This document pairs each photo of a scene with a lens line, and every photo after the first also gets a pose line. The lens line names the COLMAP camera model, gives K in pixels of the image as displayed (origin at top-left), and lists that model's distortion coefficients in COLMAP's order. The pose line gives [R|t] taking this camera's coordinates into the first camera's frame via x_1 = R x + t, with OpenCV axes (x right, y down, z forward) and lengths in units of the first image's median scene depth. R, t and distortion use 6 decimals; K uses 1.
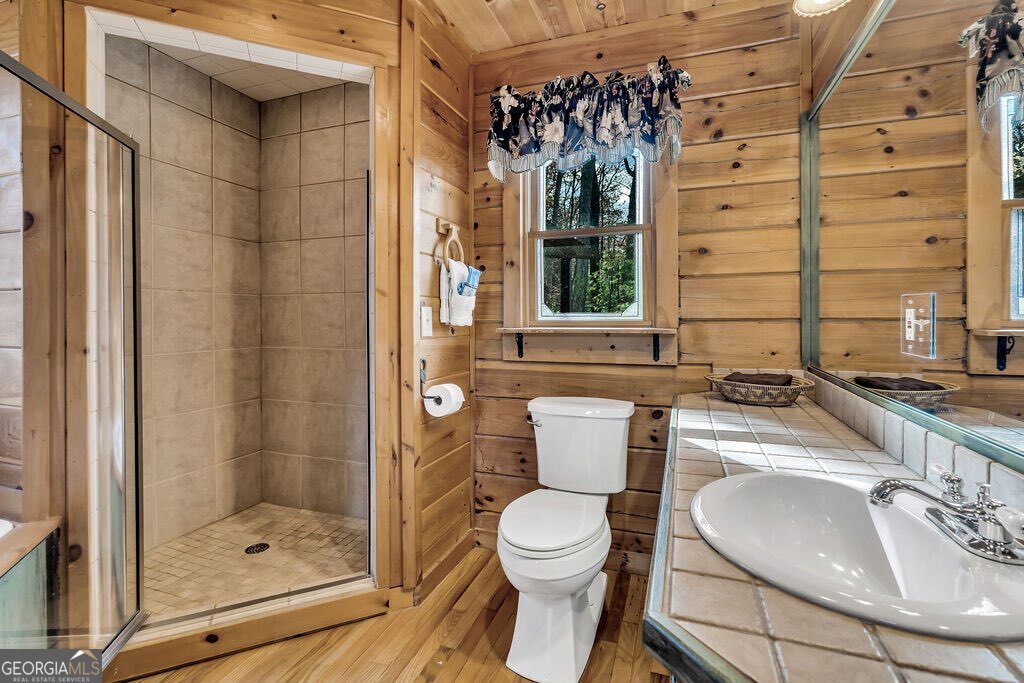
lens RADIAL K [[467.8, 0, 512.1], [0, 467.8, 327.3], [0, 0, 1]] dist [-0.002338, 0.000030]
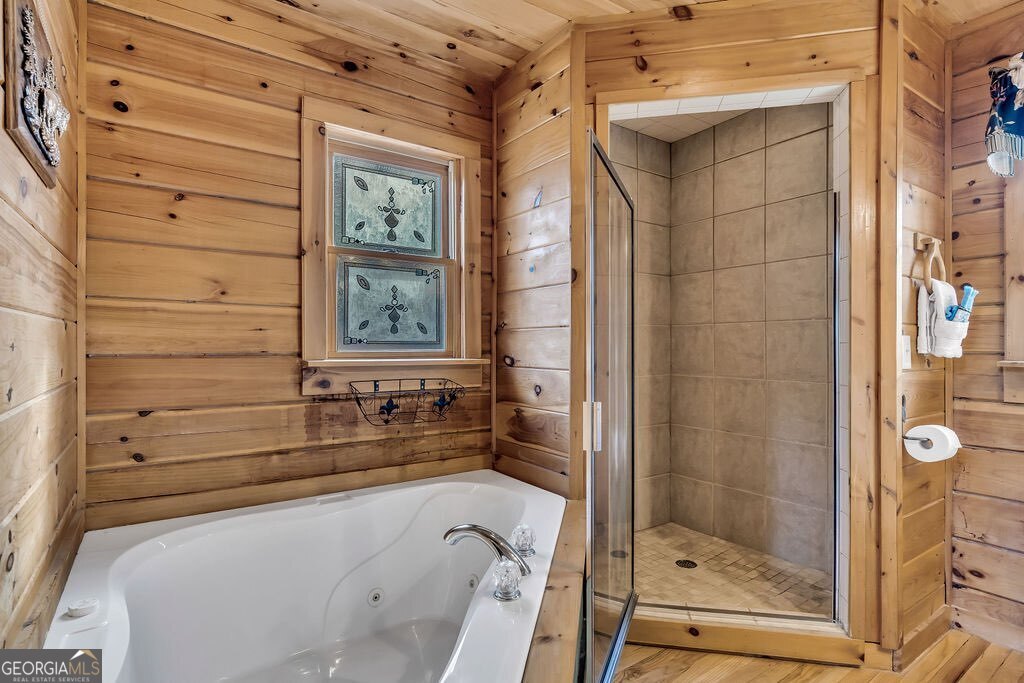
lens RADIAL K [[511.9, 0, 507.5], [0, 511.9, 351.1], [0, 0, 1]] dist [-0.000296, 0.000658]
pose [[0.815819, 0.007245, -0.578262, -0.198798], [-0.013382, 0.999890, -0.006352, 0.001576], [0.578152, 0.012921, 0.815827, -0.184346]]
